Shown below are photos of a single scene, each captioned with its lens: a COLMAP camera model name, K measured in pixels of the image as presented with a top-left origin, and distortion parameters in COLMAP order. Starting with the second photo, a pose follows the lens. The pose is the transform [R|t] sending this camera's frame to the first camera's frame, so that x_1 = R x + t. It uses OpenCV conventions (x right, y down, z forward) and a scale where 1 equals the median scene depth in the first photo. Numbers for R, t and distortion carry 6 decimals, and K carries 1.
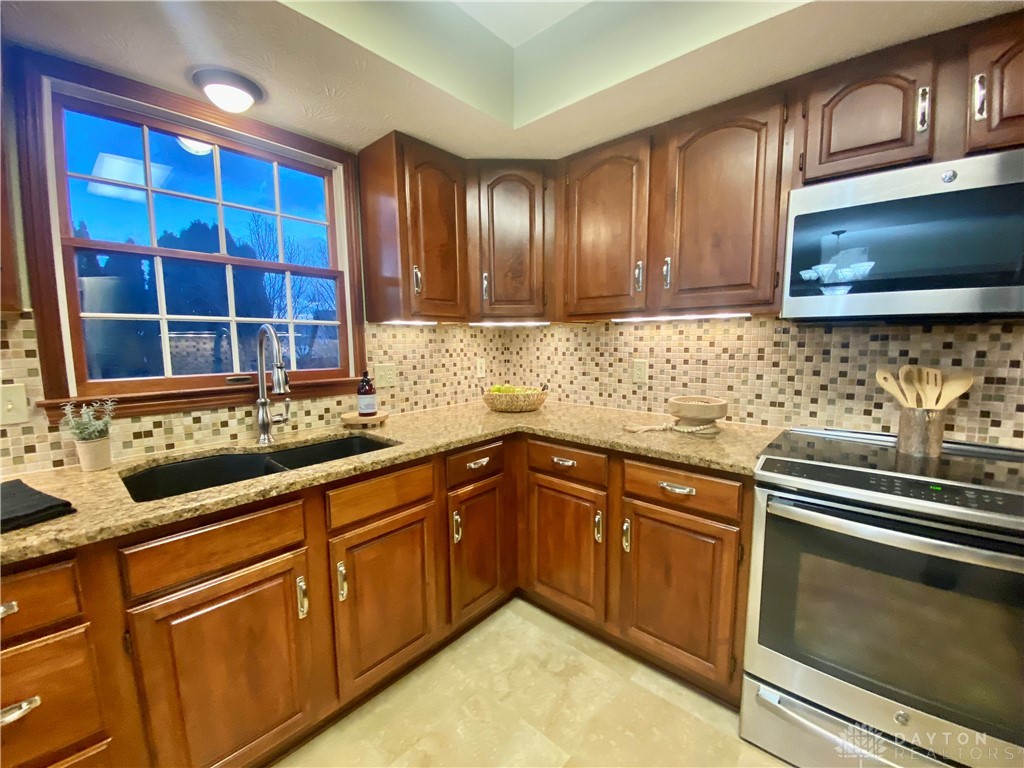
lens RADIAL K [[412.5, 0, 510.7], [0, 412.5, 386.9], [0, 0, 1]] dist [0.021623, -0.021861]
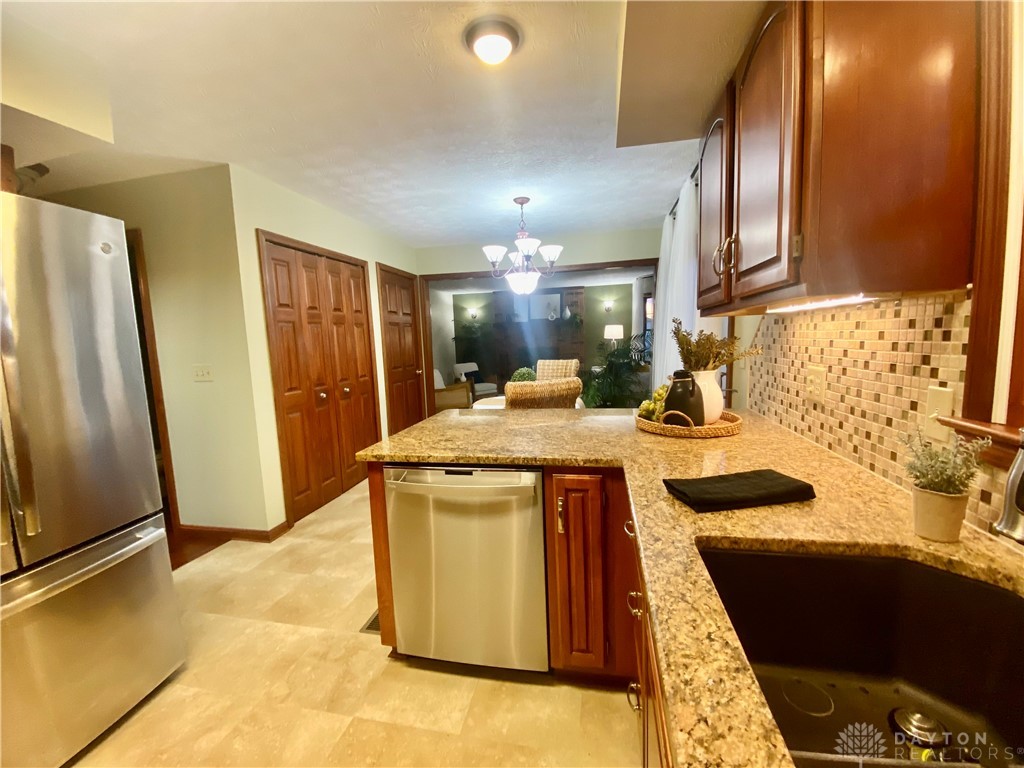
lens RADIAL K [[412.5, 0, 510.7], [0, 412.5, 386.9], [0, 0, 1]] dist [0.021623, -0.021861]
pose [[-0.866919, 0.096369, -0.489044, -0.109137], [-0.012266, 0.976711, 0.214209, -0.113146], [0.498298, 0.191701, -0.845547, 0.859969]]
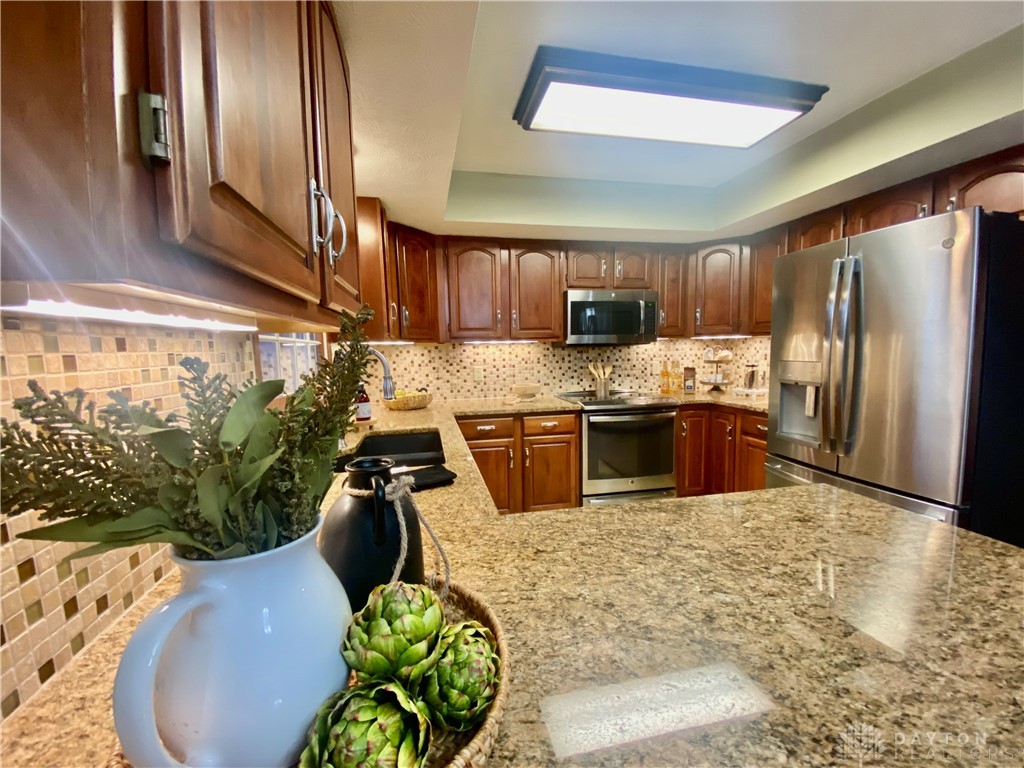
lens RADIAL K [[410.9, 0, 512.0], [0, 410.9, 384.0], [0, 0, 1]] dist [0.094750, -0.000019]
pose [[0.588705, -0.073404, 0.805008, -1.153465], [0.105753, 0.994303, 0.013326, -0.005998], [-0.801401, 0.077287, 0.593114, -0.083274]]
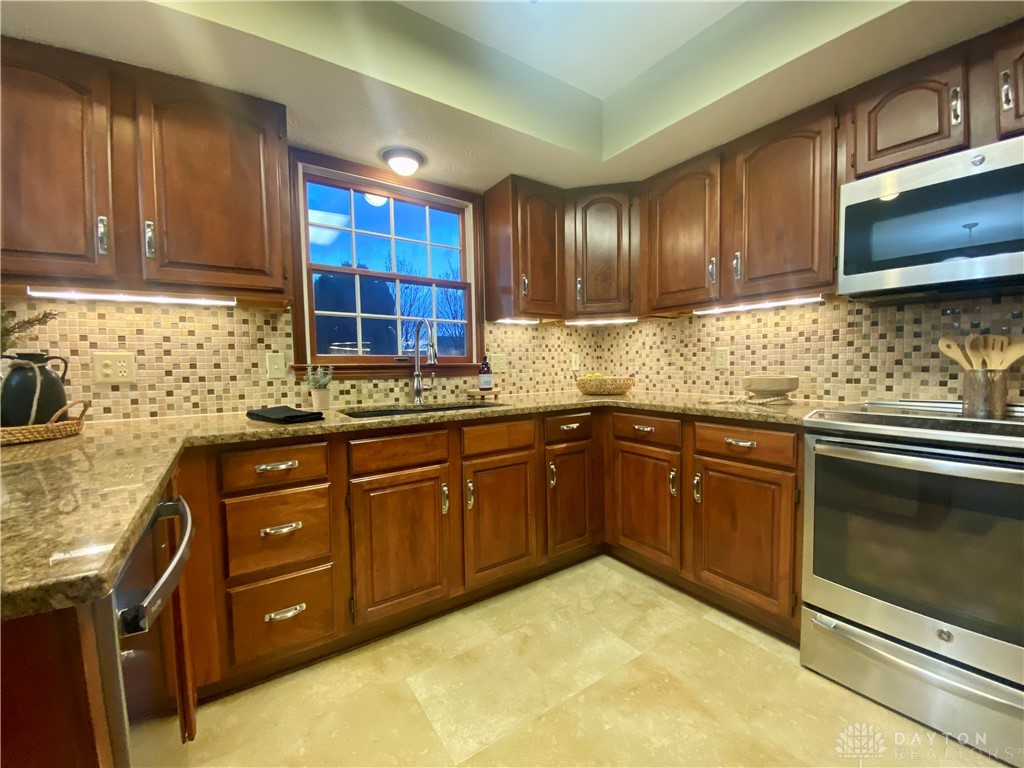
lens RADIAL K [[416.1, 0, 512.2], [0, 416.1, 387.0], [0, 0, 1]] dist [0.022941, -0.021884]
pose [[0.970560, 0.005214, -0.240804, 0.051175], [-0.018714, 0.998376, -0.053809, 0.136213], [0.240132, 0.056732, 0.969081, -0.260755]]
